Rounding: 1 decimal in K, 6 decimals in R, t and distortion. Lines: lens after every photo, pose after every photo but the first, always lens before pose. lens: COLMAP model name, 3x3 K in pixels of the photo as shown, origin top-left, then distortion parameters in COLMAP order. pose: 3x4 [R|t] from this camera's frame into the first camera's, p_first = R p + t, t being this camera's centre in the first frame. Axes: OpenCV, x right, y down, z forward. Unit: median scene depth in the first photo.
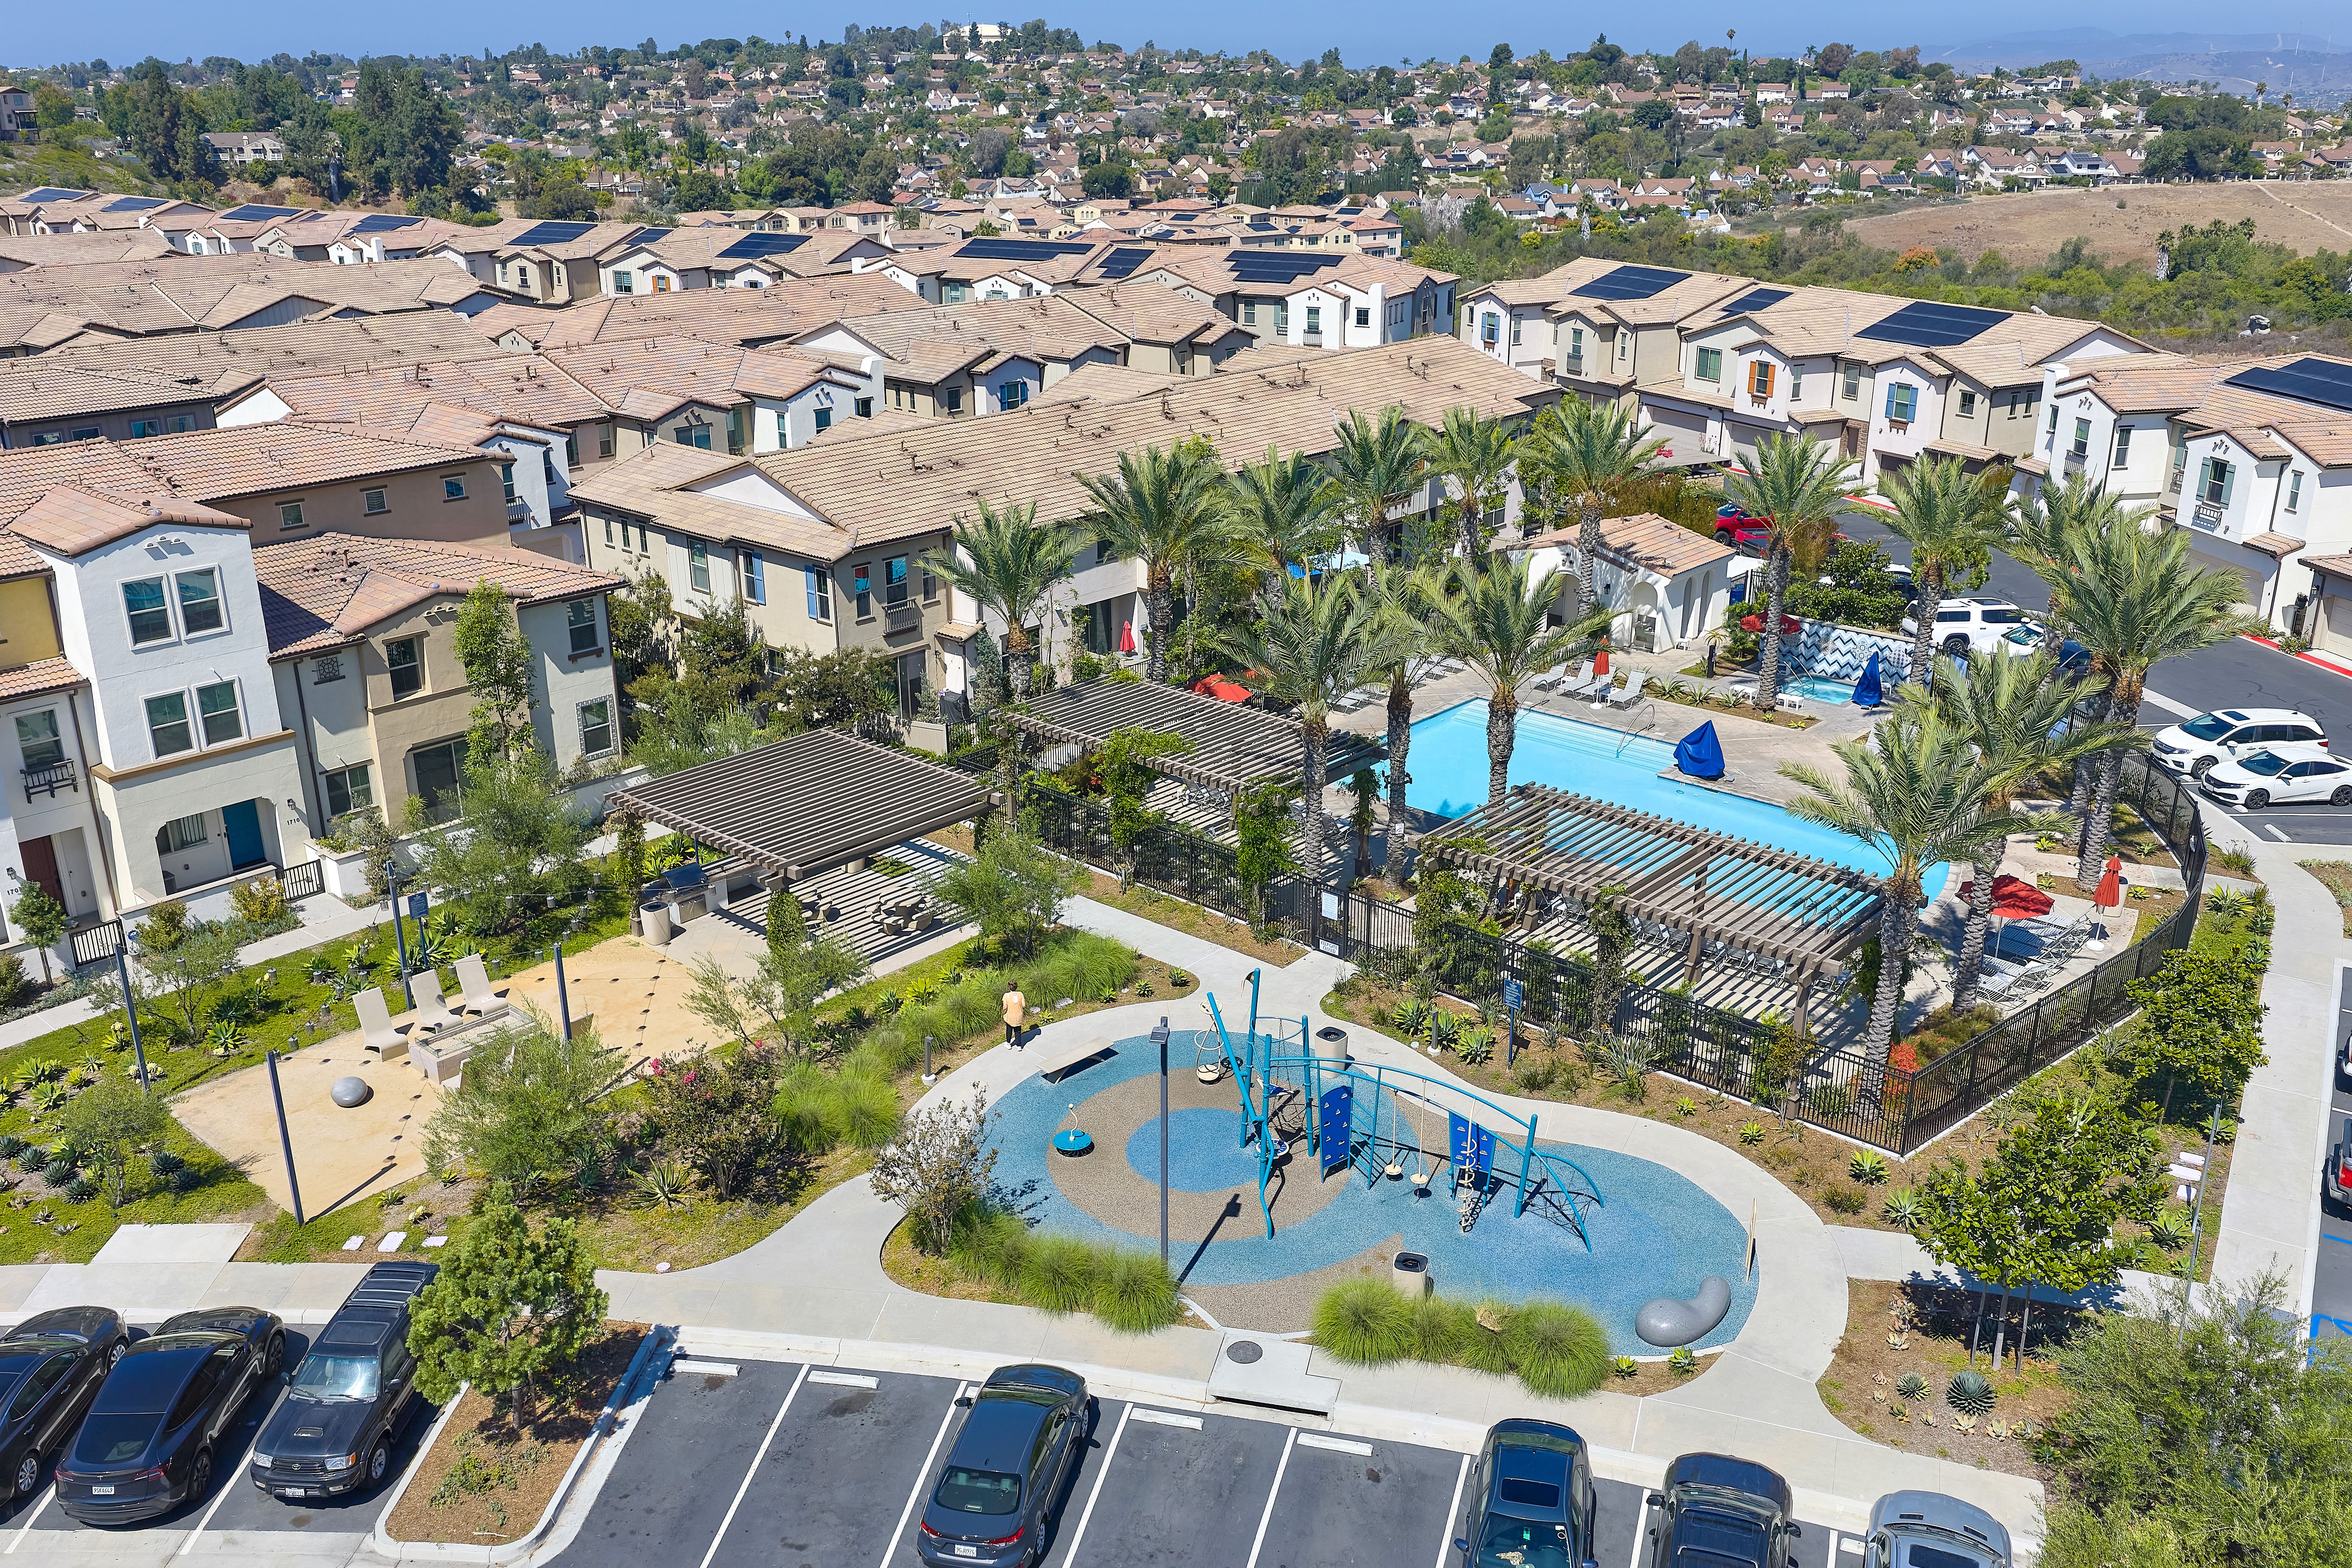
lens RADIAL K [[1943.3, 0, 1190.2], [0, 1943.3, 778.9], [0, 0, 1]] dist [0.011044, -0.011563]
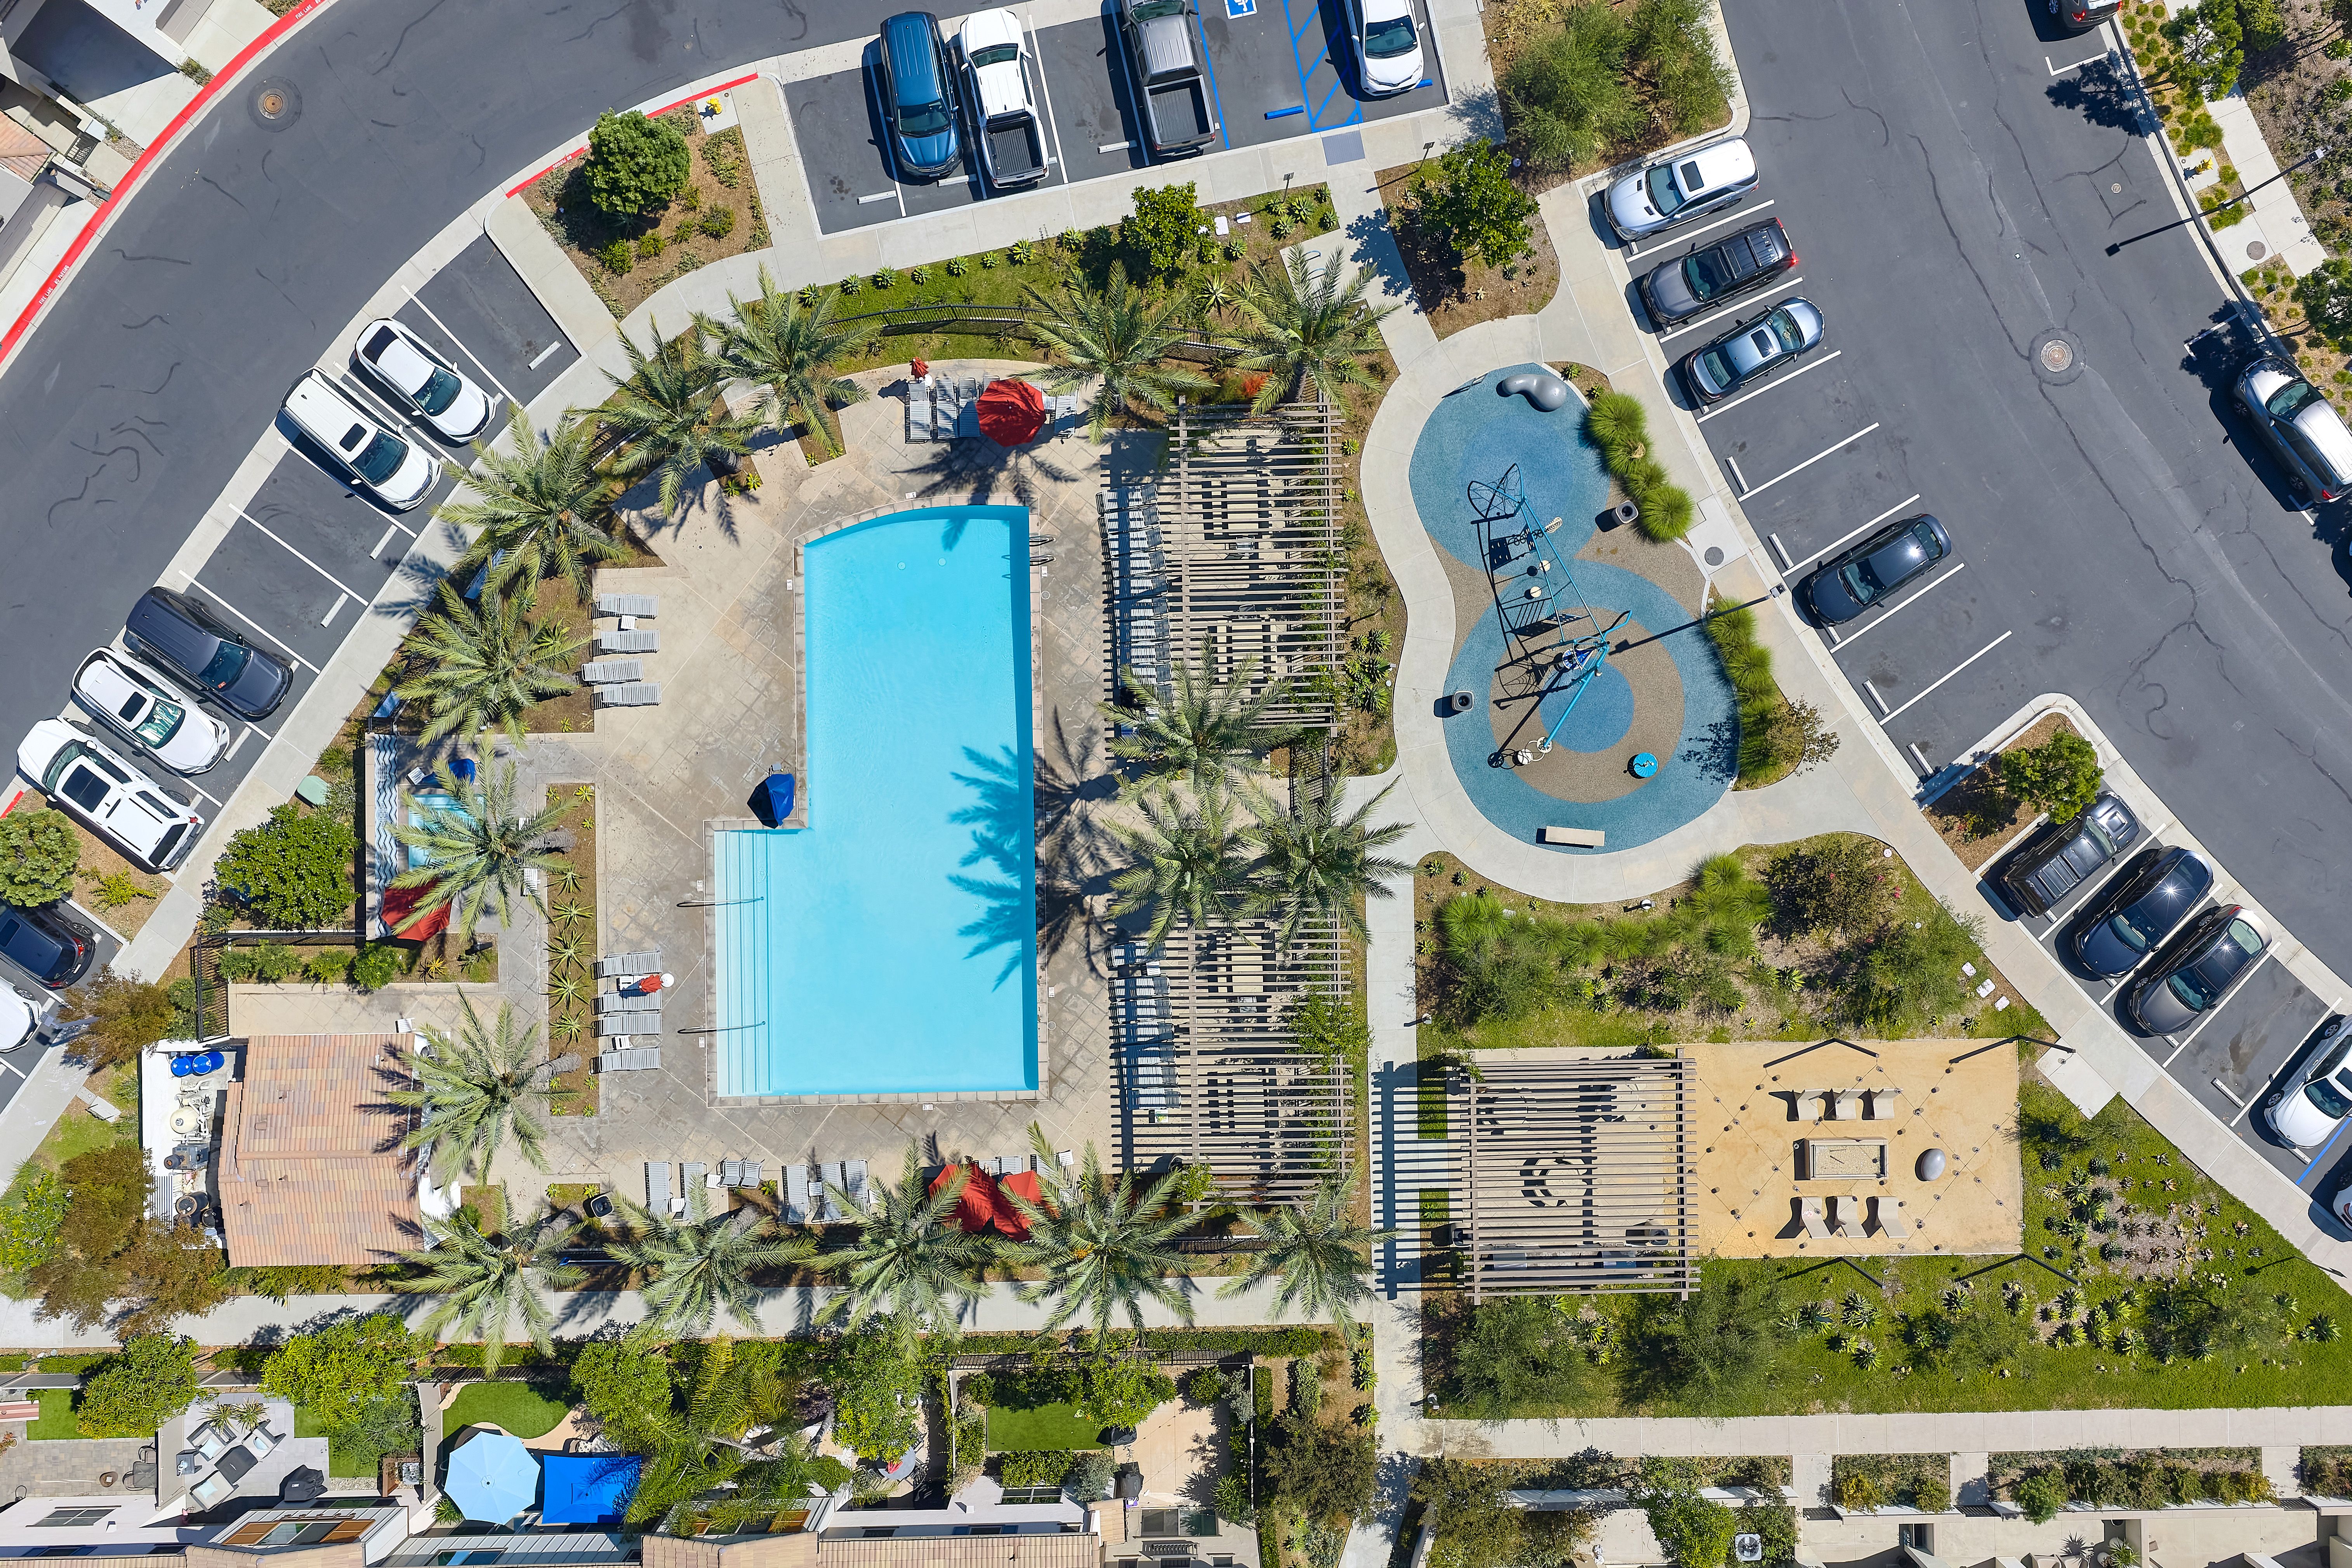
lens RADIAL K [[1943.3, 0, 1190.2], [0, 1943.3, 778.9], [0, 0, 1]] dist [0.011044, -0.011563]
pose [[-0.678321, -0.734722, 0.008030, 0.040447], [0.249810, -0.220327, 0.942895, -0.335669], [-0.690996, 0.641592, 0.332993, 0.179083]]
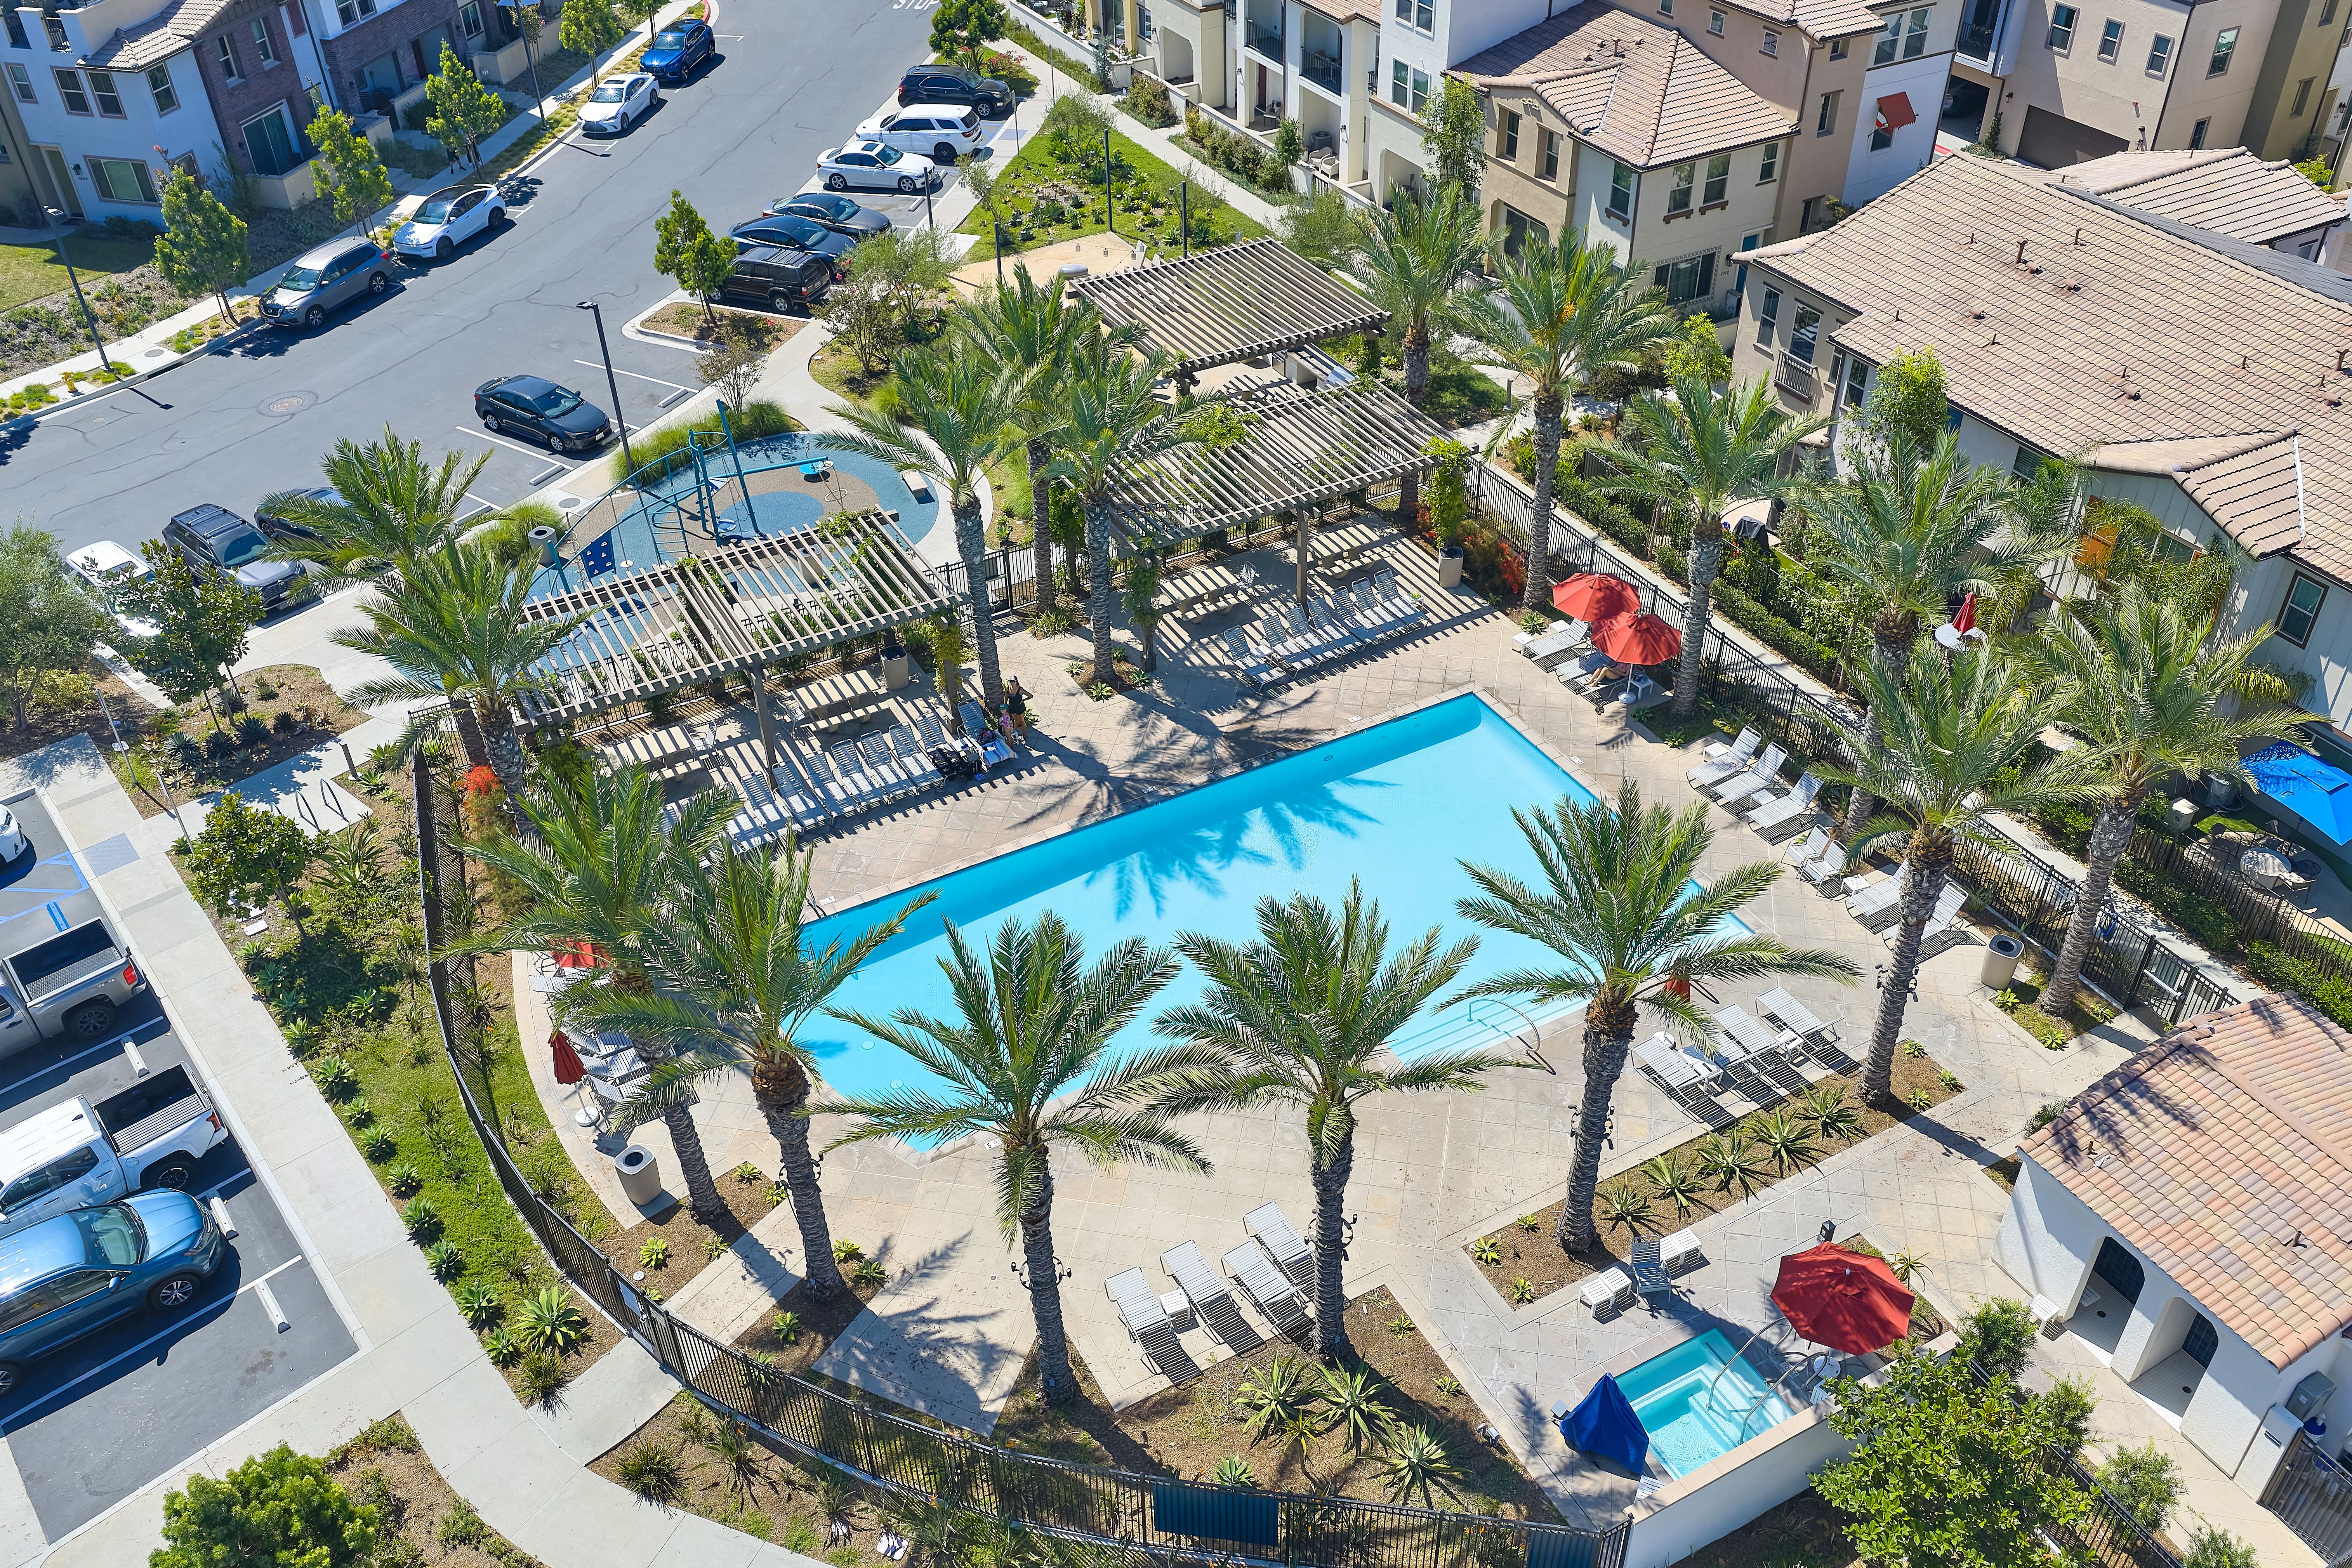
lens RADIAL K [[1943.3, 0, 1190.2], [0, 1943.3, 778.9], [0, 0, 1]] dist [0.011044, -0.011563]
pose [[-0.337894, 0.581141, -0.740340, 0.255682], [-0.307747, 0.675147, 0.670424, -0.173969], [0.889449, 0.454370, -0.049284, 0.346049]]
